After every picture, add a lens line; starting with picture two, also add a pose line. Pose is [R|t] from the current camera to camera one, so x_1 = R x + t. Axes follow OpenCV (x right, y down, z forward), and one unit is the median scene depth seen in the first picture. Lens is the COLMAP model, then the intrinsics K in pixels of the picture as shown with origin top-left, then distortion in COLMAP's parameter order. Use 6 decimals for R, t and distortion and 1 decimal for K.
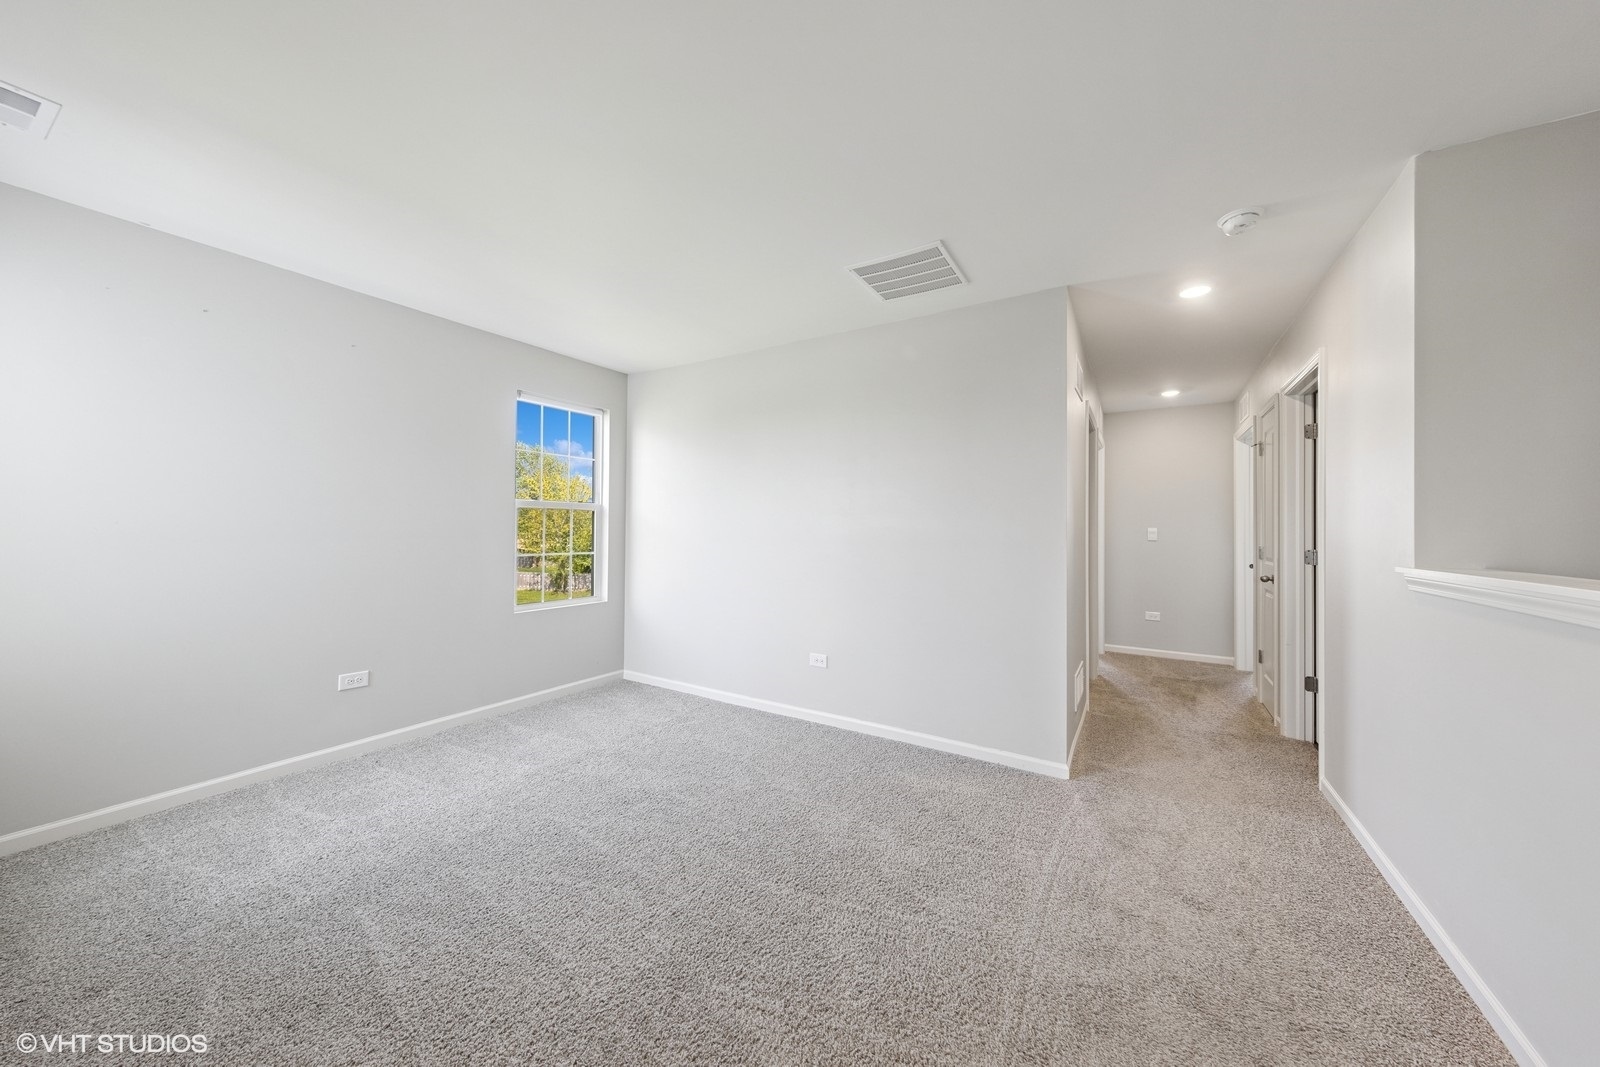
lens RADIAL K [[544.0, 0, 800.0], [0, 544.0, 533.5], [0, 0, 1]] dist [0.000405, 0.000025]
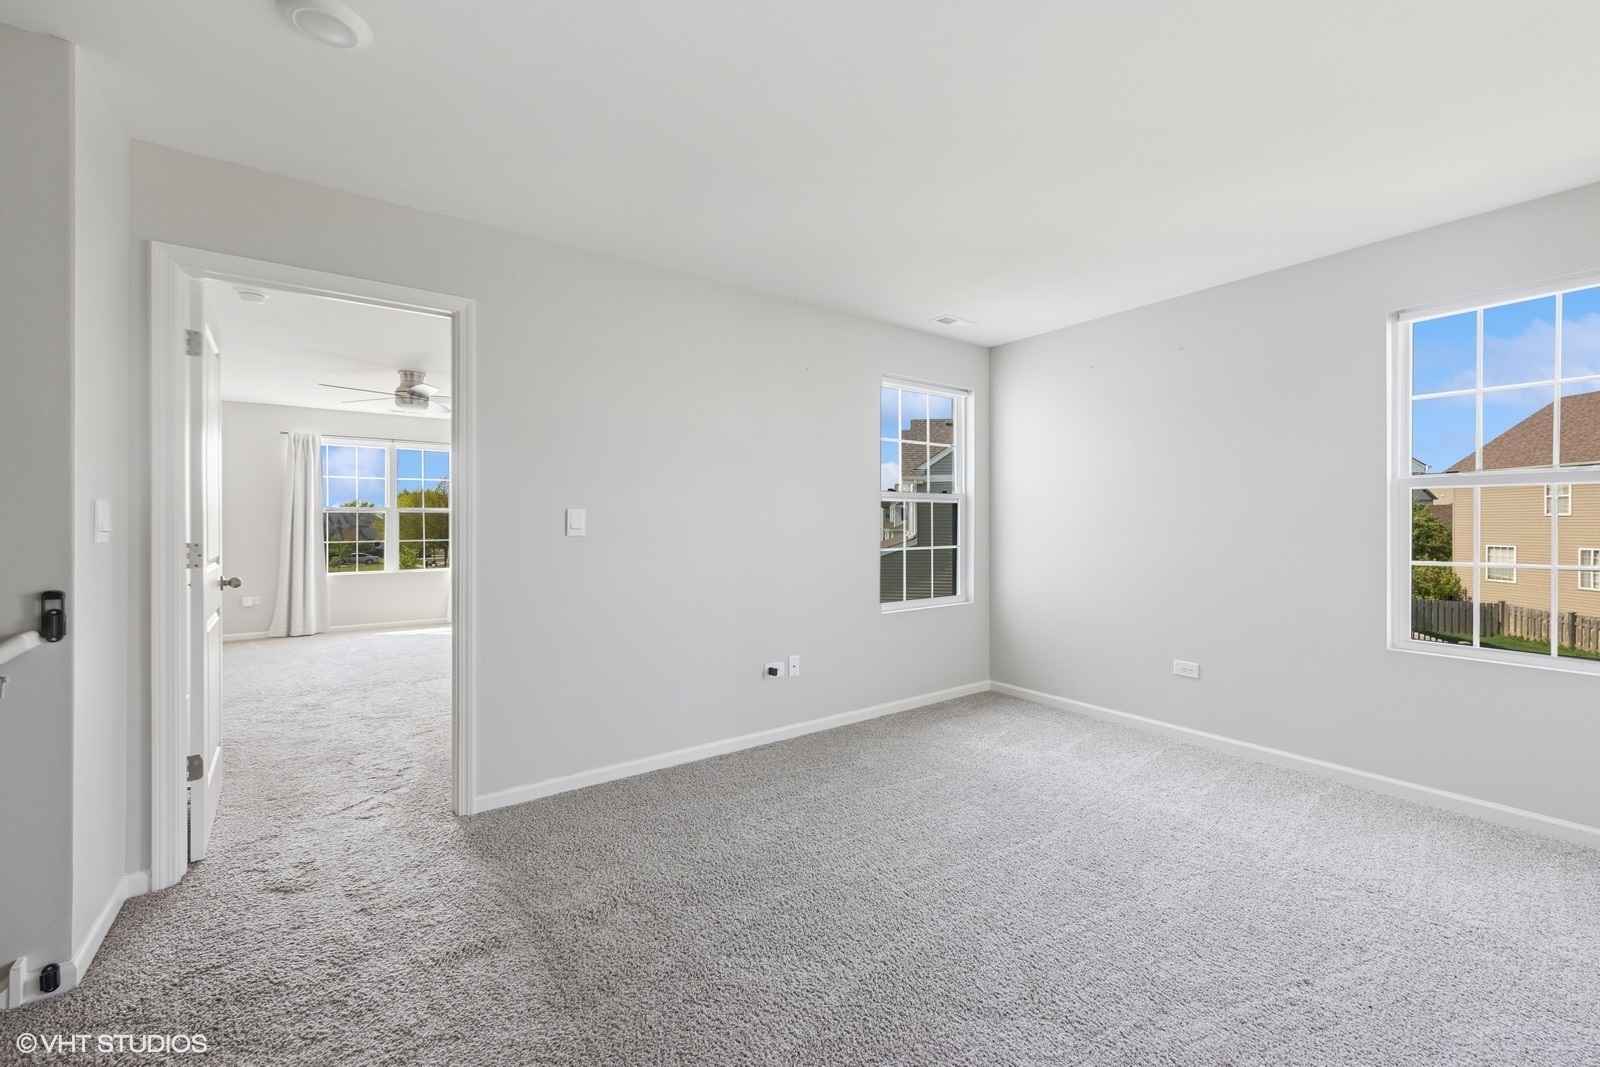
lens RADIAL K [[636.9, 0, 800.0], [0, 636.9, 533.5], [0, 0, 1]] dist [0.000029, -0.000011]
pose [[-0.400534, 0.011270, -0.916213, 0.699505], [-0.005785, 0.999873, 0.014828, -0.000664], [0.916264, 0.011240, -0.400418, 0.973034]]
